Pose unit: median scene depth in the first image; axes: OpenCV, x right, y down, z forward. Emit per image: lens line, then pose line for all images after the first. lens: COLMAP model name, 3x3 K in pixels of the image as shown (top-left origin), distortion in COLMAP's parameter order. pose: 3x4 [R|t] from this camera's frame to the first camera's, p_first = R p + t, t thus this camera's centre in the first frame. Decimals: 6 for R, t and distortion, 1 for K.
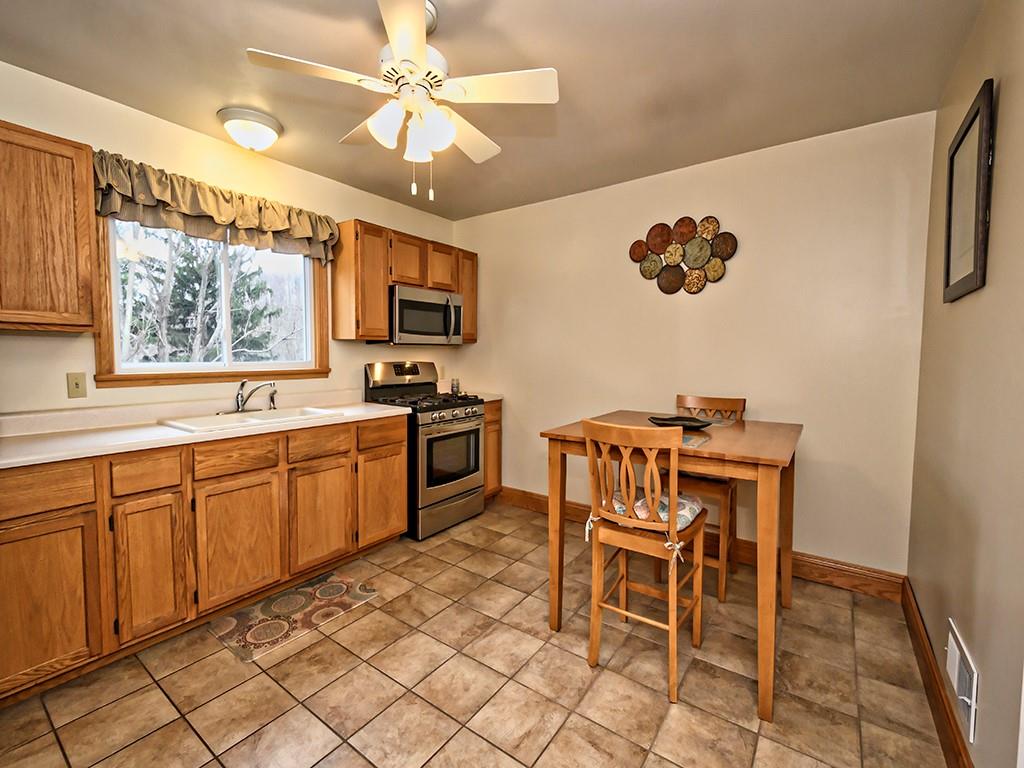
lens RADIAL K [[451.8, 0, 510.2], [0, 451.8, 381.8], [0, 0, 1]] dist [0.015167, -0.002947]
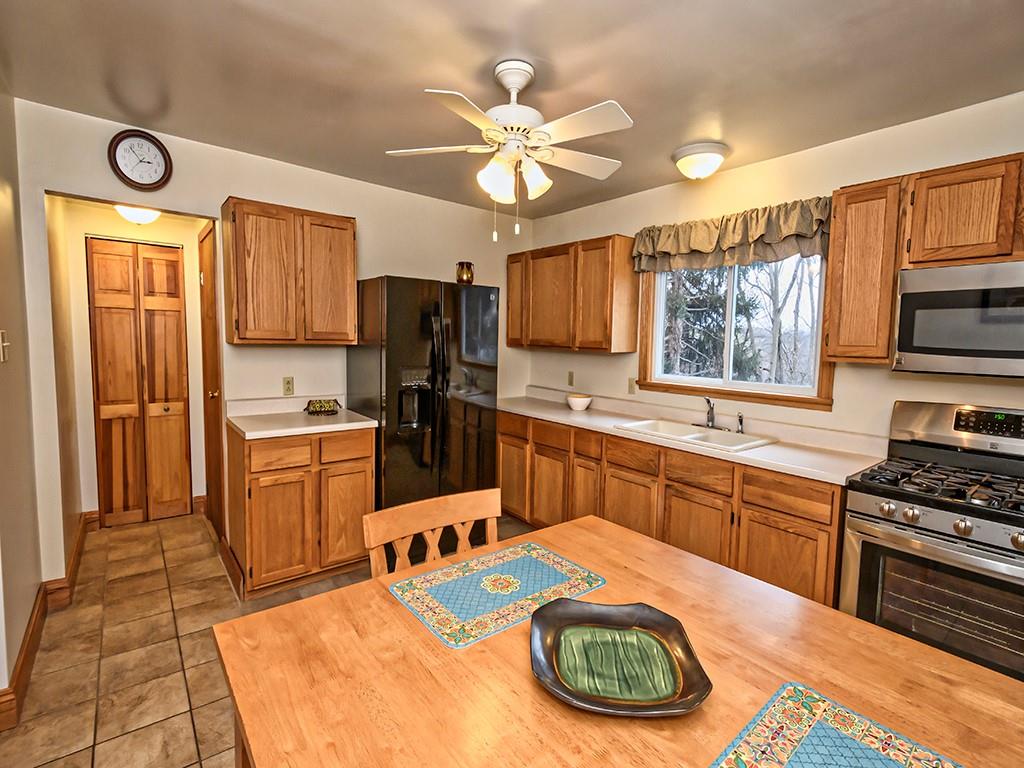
lens RADIAL K [[480.8, 0, 499.5], [0, 480.8, 377.0], [0, 0, 1]] dist [0.011258, -0.001433]
pose [[-0.284105, 0.060736, -0.956867, 0.618067], [-0.087795, 0.992151, 0.089043, -0.107742], [0.954765, 0.109306, -0.276543, 0.860665]]
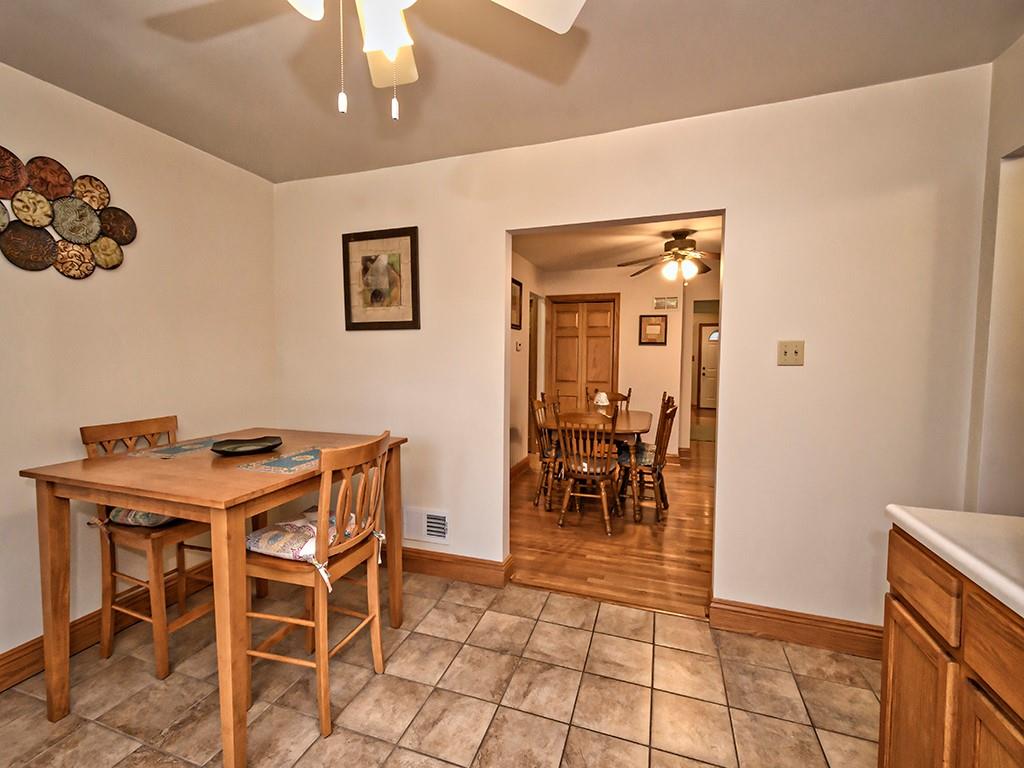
lens RADIAL K [[432.0, 0, 523.3], [0, 432.0, 383.5], [0, 0, 1]] dist [0.006625, -0.000838]
pose [[-0.315389, -0.065863, 0.946674, -0.501880], [0.052641, 0.994838, 0.086752, -0.064540], [-0.947501, 0.077195, -0.310293, 0.641760]]
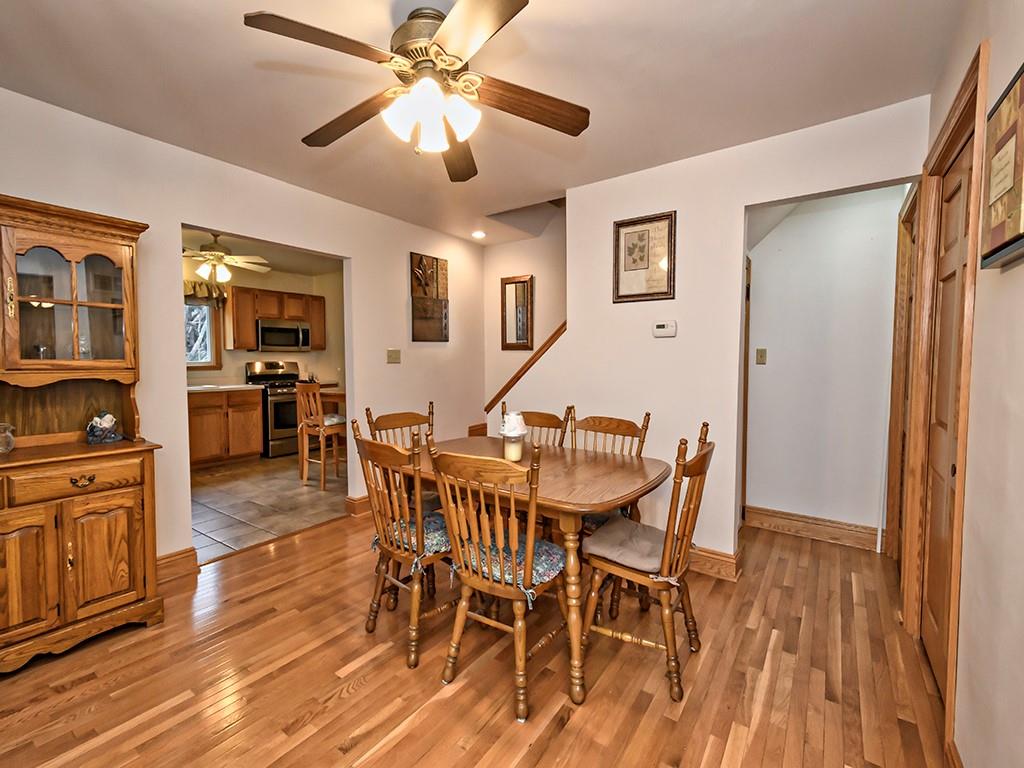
lens RADIAL K [[451.8, 0, 517.3], [0, 451.8, 377.8], [0, 0, 1]] dist [0.015167, -0.002947]
pose [[0.999951, -0.003220, 0.009333, 0.965261], [0.003391, 0.999825, -0.018372, 0.075622], [-0.009272, 0.018403, 0.999788, -1.055499]]
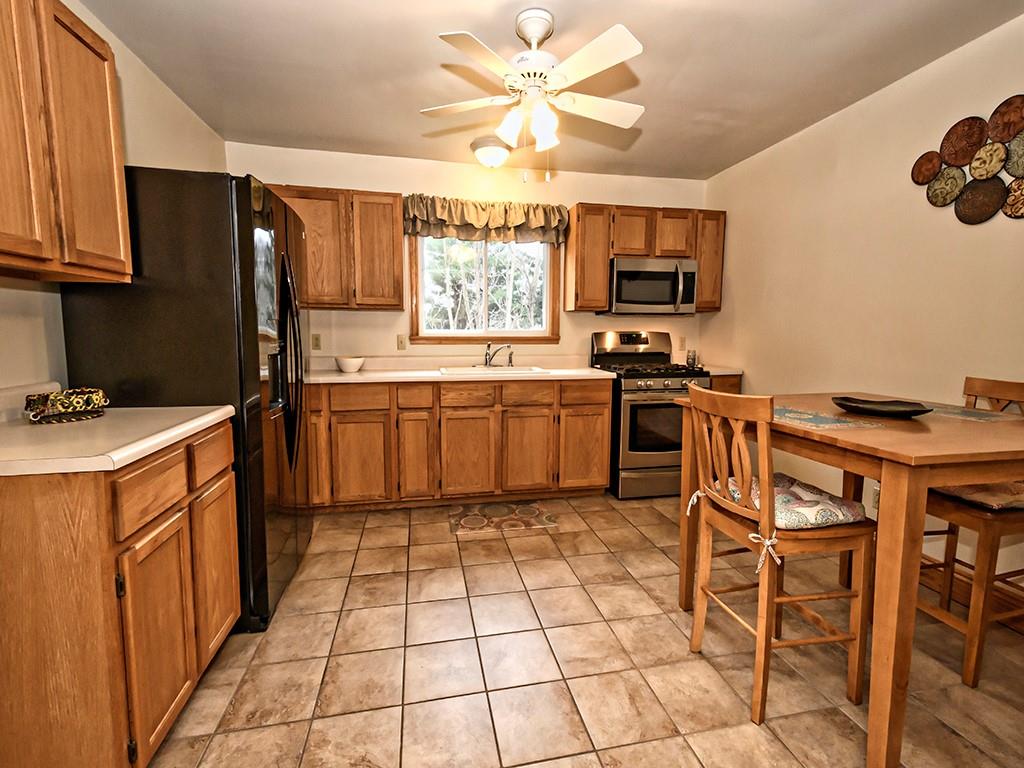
lens RADIAL K [[451.8, 0, 501.1], [0, 451.8, 379.6], [0, 0, 1]] dist [0.015167, -0.002947]
pose [[0.728441, 0.071423, -0.681375, 0.369451], [-0.043671, 0.997369, 0.057858, 0.027069], [0.683715, -0.012390, 0.729644, 0.044687]]
